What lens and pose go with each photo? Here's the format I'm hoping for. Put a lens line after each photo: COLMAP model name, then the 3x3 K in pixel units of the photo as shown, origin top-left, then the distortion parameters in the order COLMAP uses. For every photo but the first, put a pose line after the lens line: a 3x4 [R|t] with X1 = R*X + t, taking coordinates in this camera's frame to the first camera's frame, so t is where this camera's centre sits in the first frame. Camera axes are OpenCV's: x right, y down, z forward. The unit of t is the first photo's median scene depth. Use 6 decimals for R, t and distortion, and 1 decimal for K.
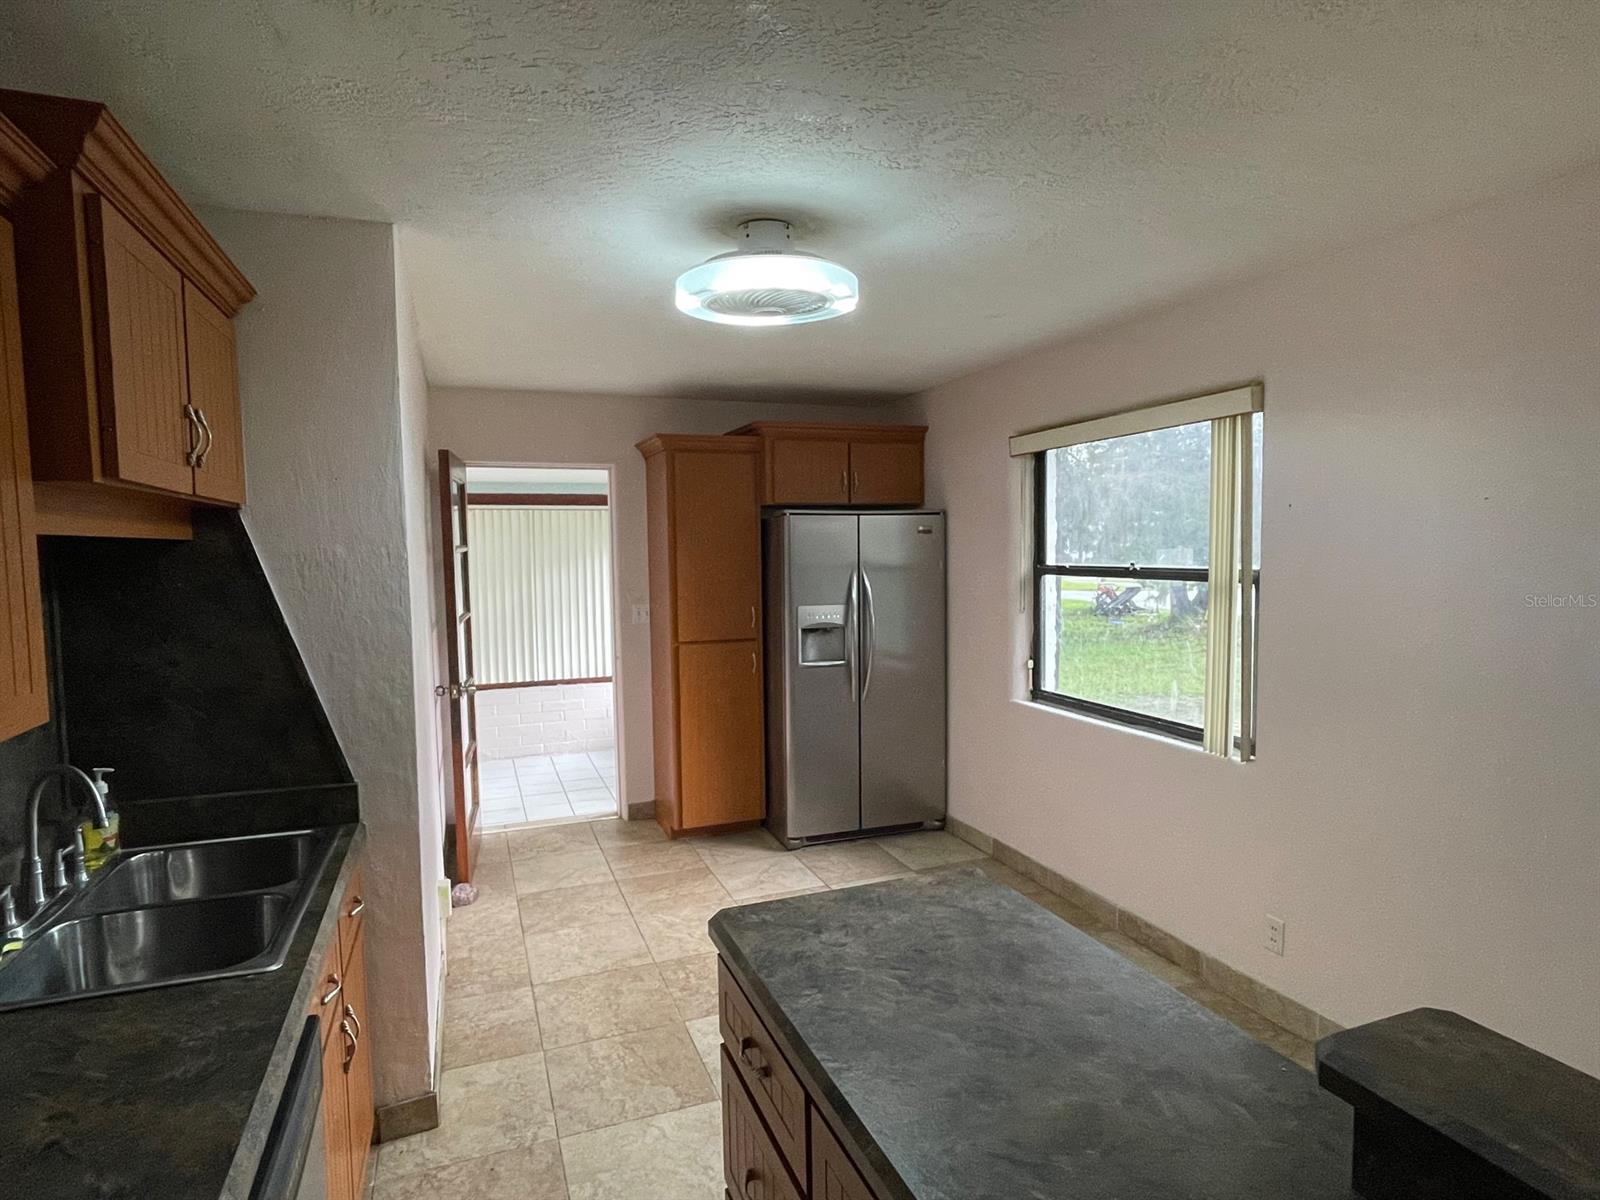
lens RADIAL K [[889.0, 0, 796.2], [0, 889.0, 602.1], [0, 0, 1]] dist [-0.004100, -0.000352]
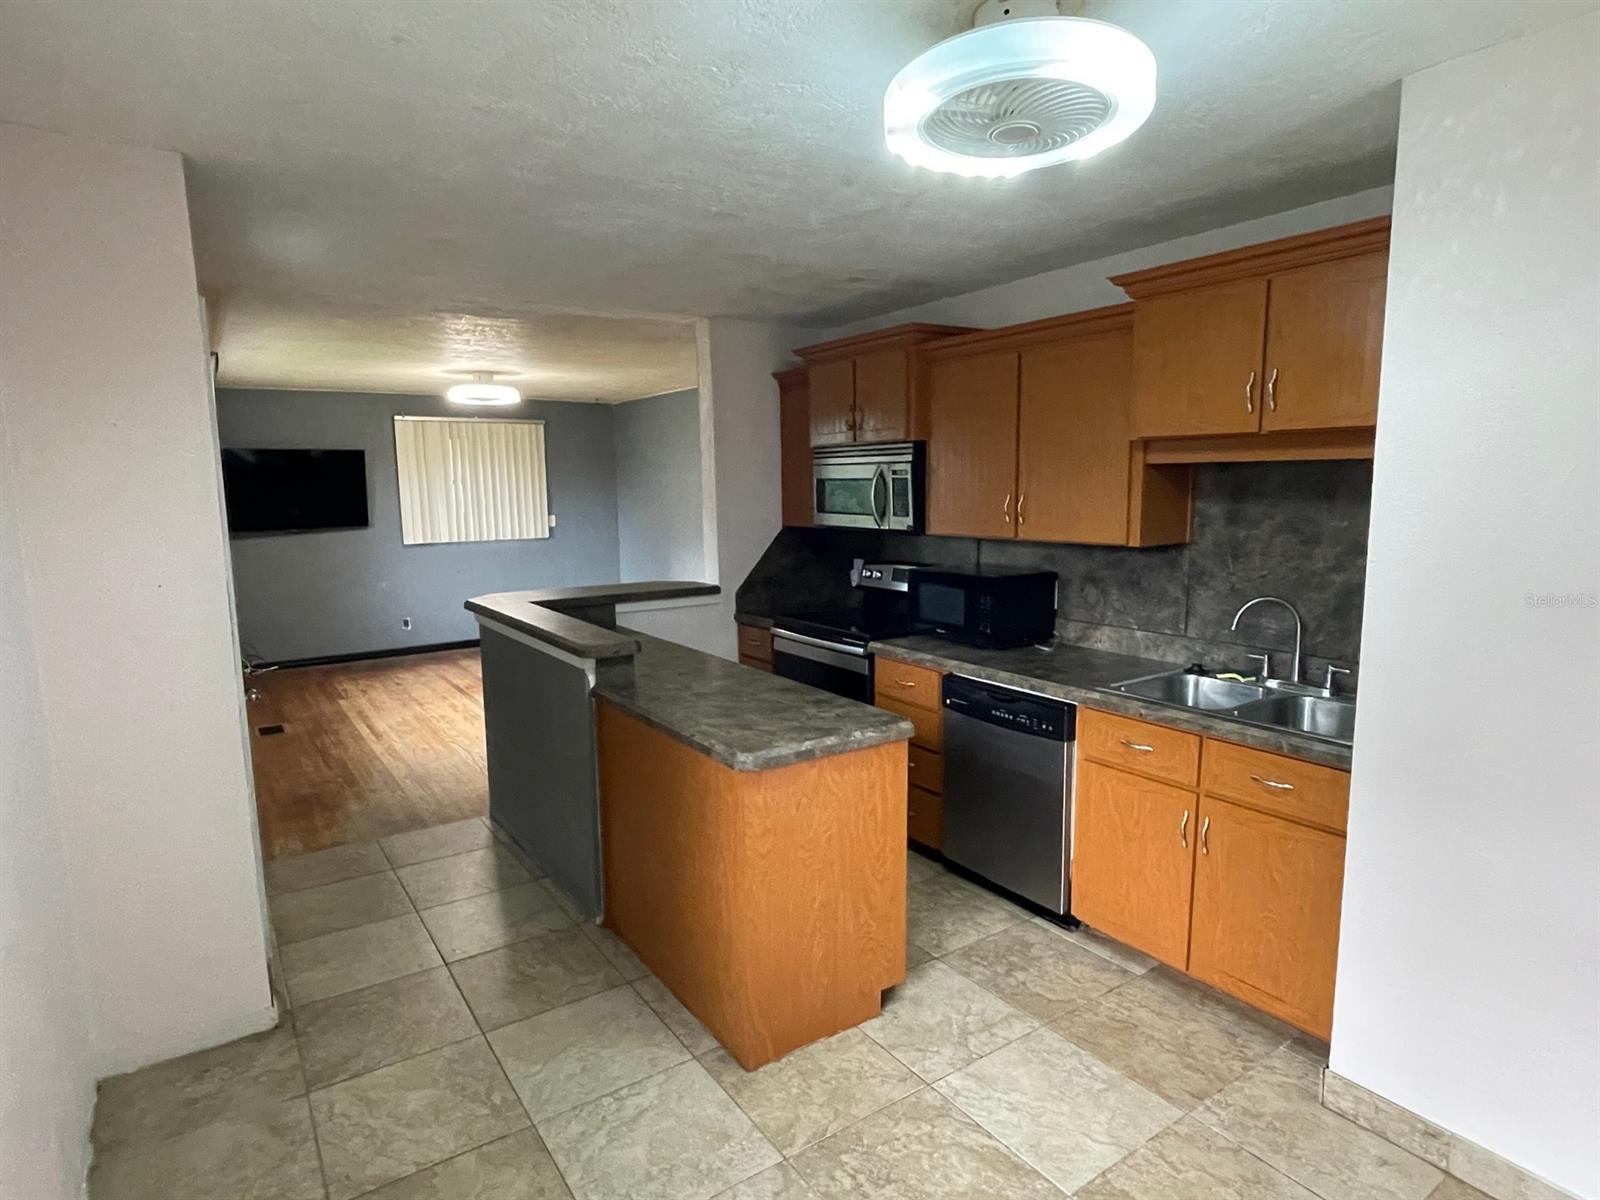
lens RADIAL K [[889.0, 0, 796.1], [0, 889.0, 604.3], [0, 0, 1]] dist [-0.004100, -0.000352]
pose [[-0.971758, 0.060164, -0.228183, 0.161939], [0.010789, 0.977269, 0.211727, -0.061557], [0.235735, 0.203286, -0.950318, 0.876437]]
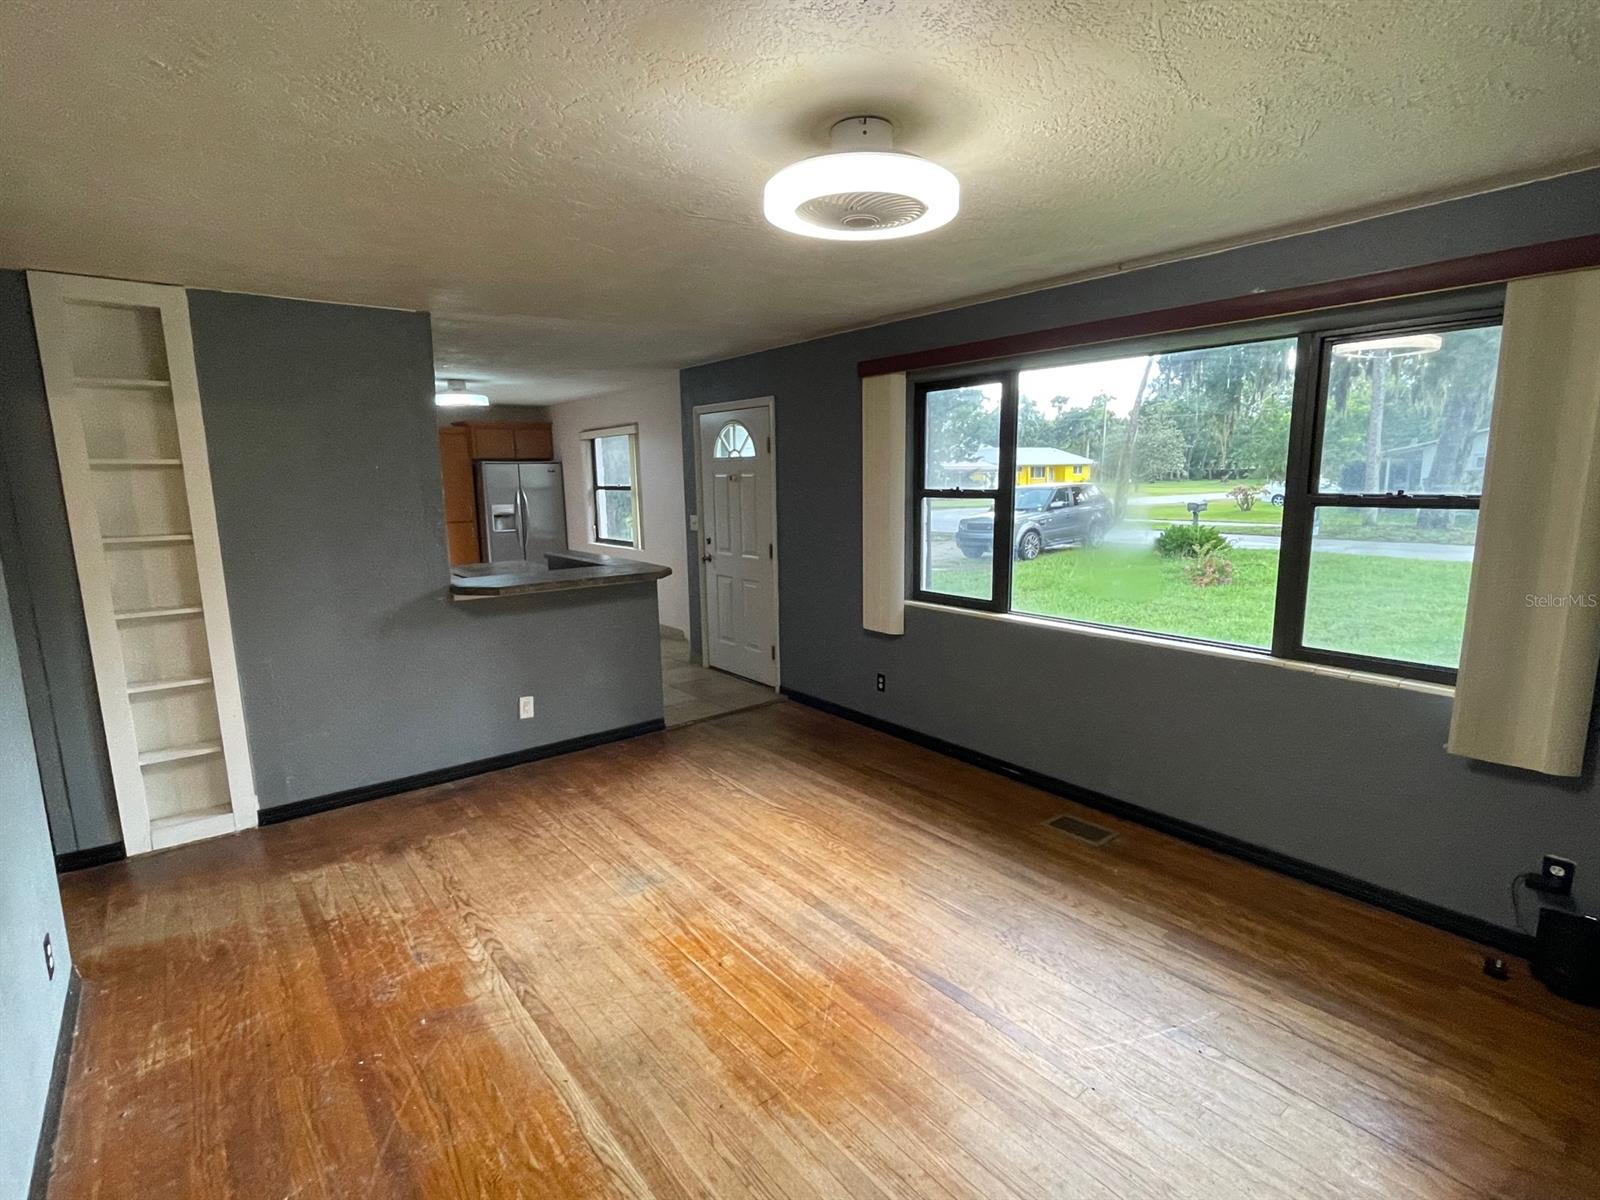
lens RADIAL K [[780.4, 0, 809.9], [0, 780.4, 601.4], [0, 0, 1]] dist [0.002001, 0.000066]
pose [[0.948577, -0.044445, 0.313412, 0.135569], [0.017547, 0.995955, 0.088127, 0.087916], [-0.316061, -0.078095, 0.945519, -1.133780]]
